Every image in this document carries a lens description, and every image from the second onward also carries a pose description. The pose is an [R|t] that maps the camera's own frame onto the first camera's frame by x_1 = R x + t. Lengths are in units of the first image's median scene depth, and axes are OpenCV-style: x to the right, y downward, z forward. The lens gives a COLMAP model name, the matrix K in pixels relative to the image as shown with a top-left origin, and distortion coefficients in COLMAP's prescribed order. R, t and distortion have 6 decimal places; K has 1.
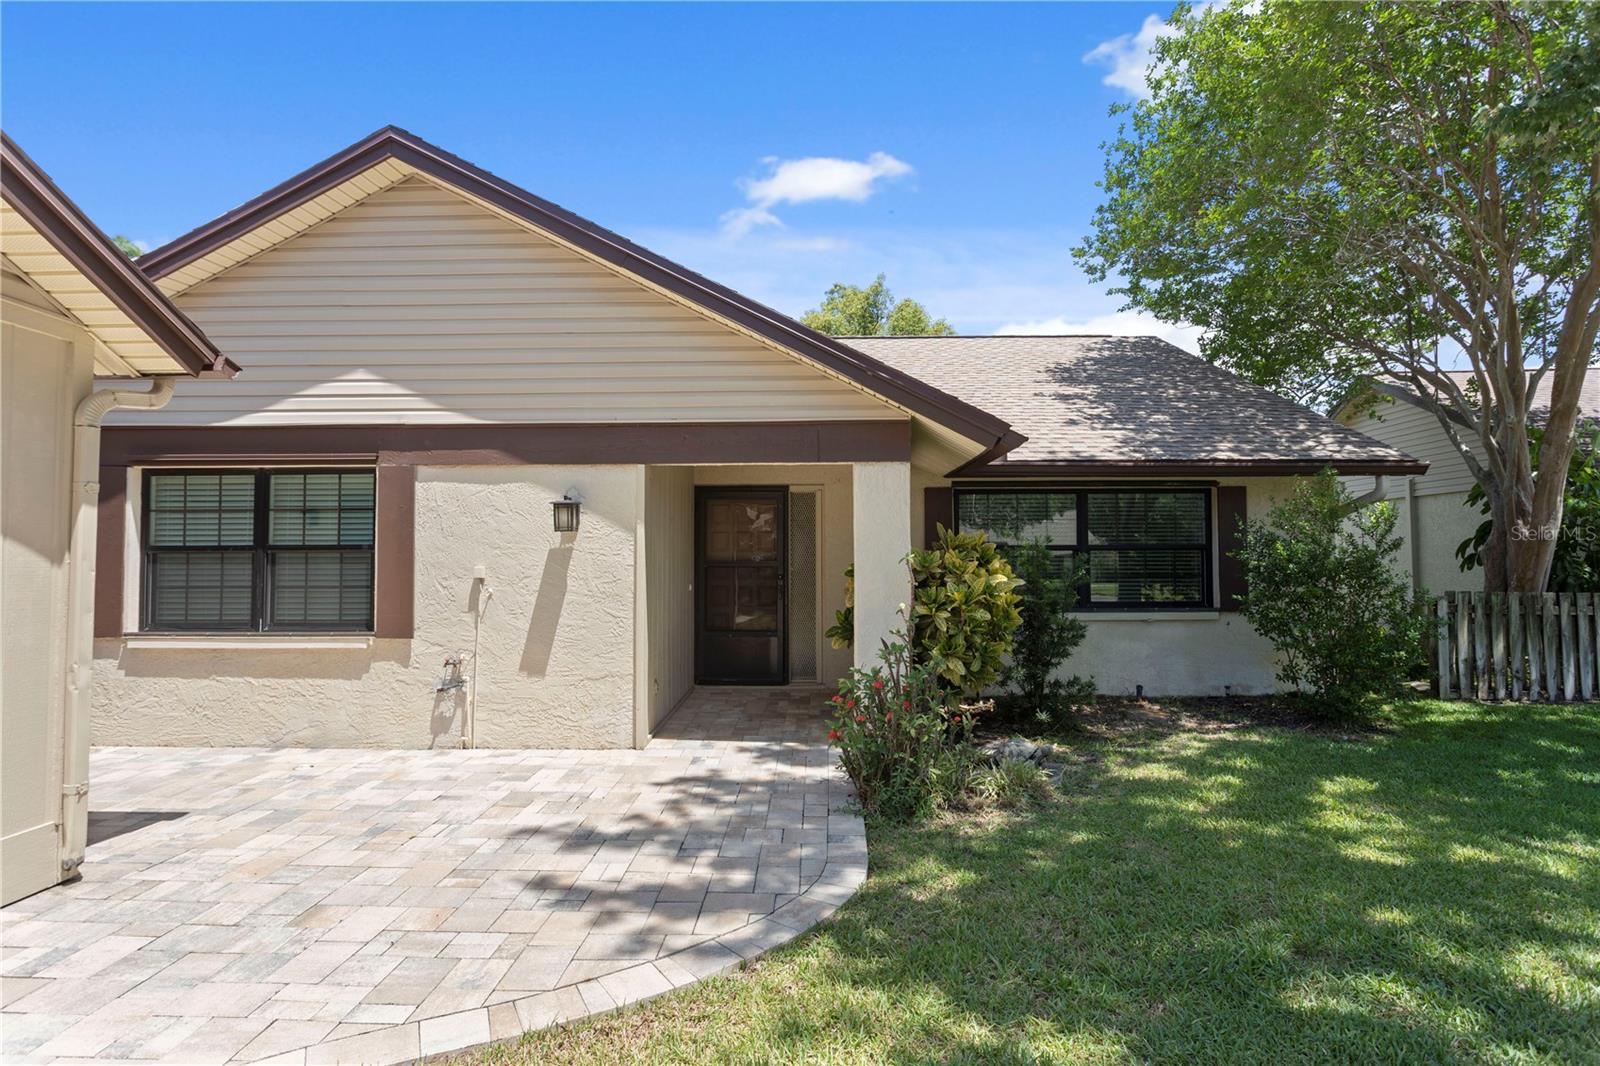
lens RADIAL K [[795.8, 0, 797.9], [0, 795.8, 538.5], [0, 0, 1]] dist [-0.000575, -0.000296]
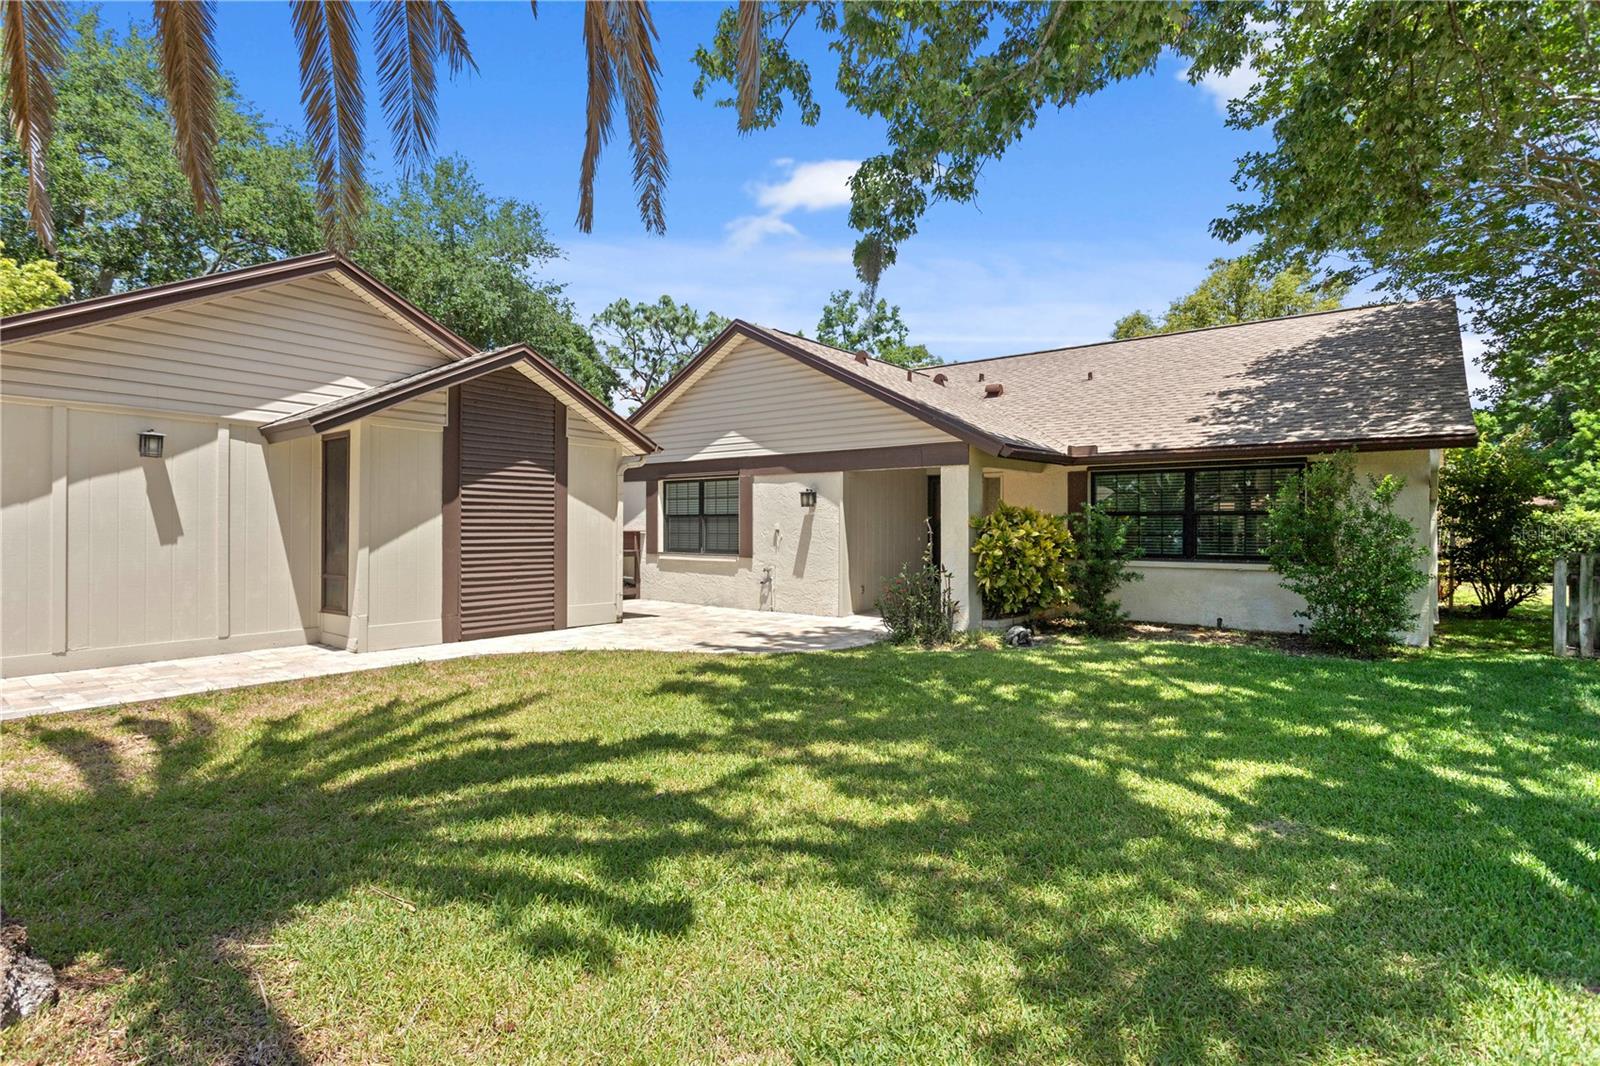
lens RADIAL K [[795.8, 0, 797.9], [0, 795.8, 538.5], [0, 0, 1]] dist [-0.000575, -0.000296]
pose [[0.798911, 0.014666, -0.601270, 0.877767], [0.011605, 0.999141, 0.039791, -0.008726], [0.601337, -0.038768, 0.798054, -0.608745]]
